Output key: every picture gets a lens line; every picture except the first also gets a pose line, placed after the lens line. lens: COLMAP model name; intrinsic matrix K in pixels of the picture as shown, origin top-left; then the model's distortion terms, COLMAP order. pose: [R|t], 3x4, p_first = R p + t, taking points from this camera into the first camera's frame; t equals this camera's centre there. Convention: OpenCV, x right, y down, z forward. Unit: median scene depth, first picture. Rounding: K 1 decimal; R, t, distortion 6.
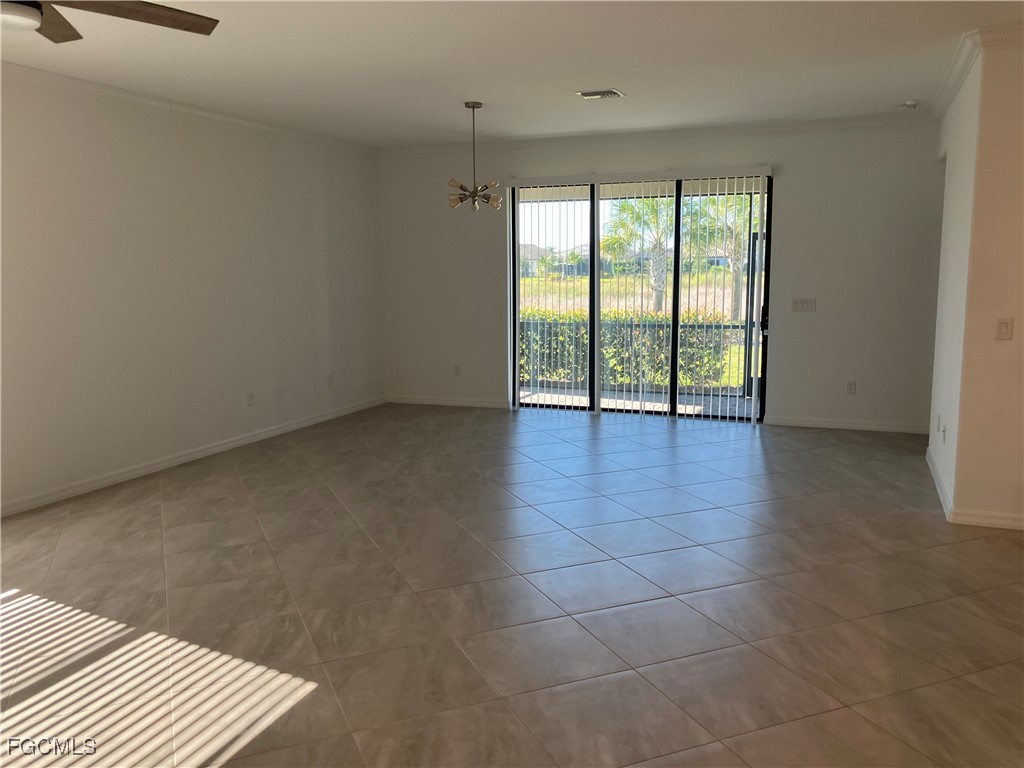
lens RADIAL K [[844.2, 0, 505.0], [0, 844.2, 382.0], [0, 0, 1]] dist [0.054675, -0.047747]
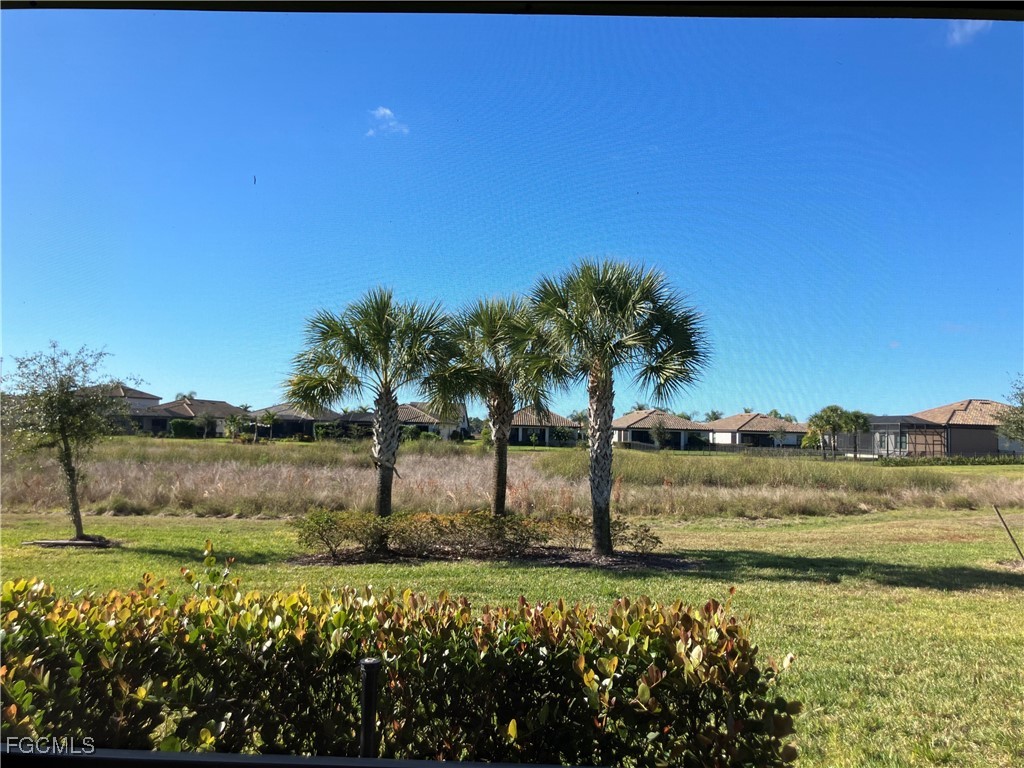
lens RADIAL K [[844.2, 0, 517.3], [0, 844.2, 387.3], [0, 0, 1]] dist [0.054675, -0.047747]
pose [[0.935352, 0.052480, 0.349803, 0.243501], [0.013524, 0.982904, -0.183624, -0.233103], [-0.353459, 0.176484, 0.918651, 1.777019]]
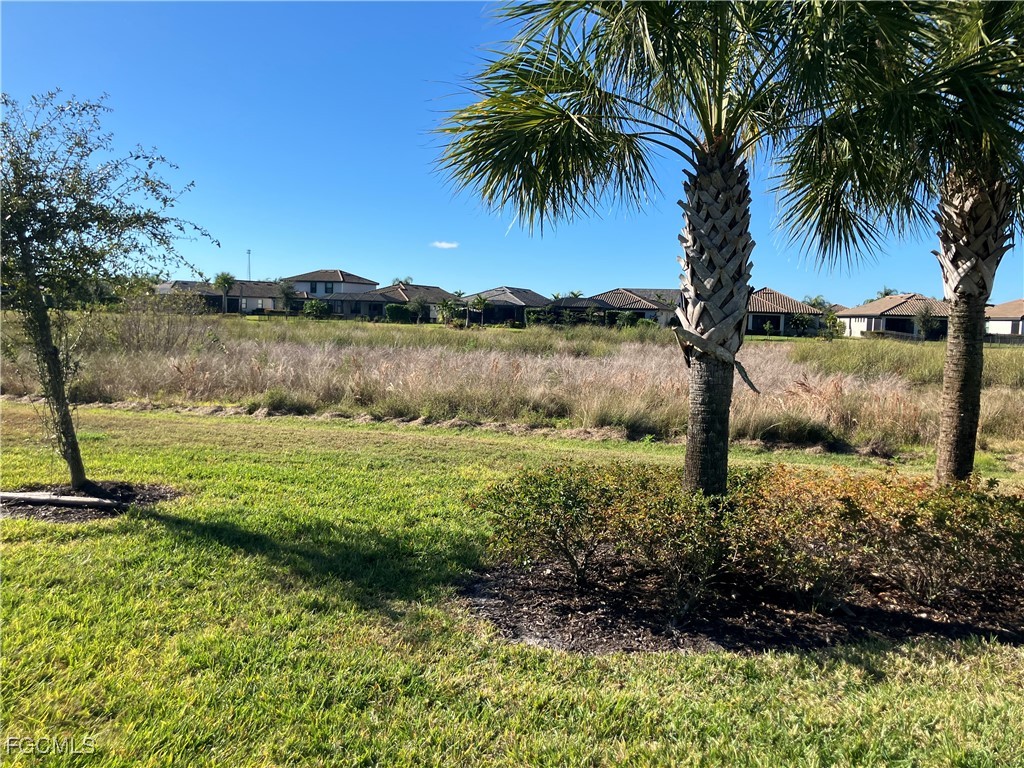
lens RADIAL K [[844.2, 0, 512.0], [0, 844.2, 380.7], [0, 0, 1]] dist [0.054675, -0.047747]
pose [[0.993214, 0.032701, 0.111609, 0.423178], [-0.026145, 0.997873, -0.059707, -0.369045], [-0.113324, 0.056384, 0.991957, 3.223007]]
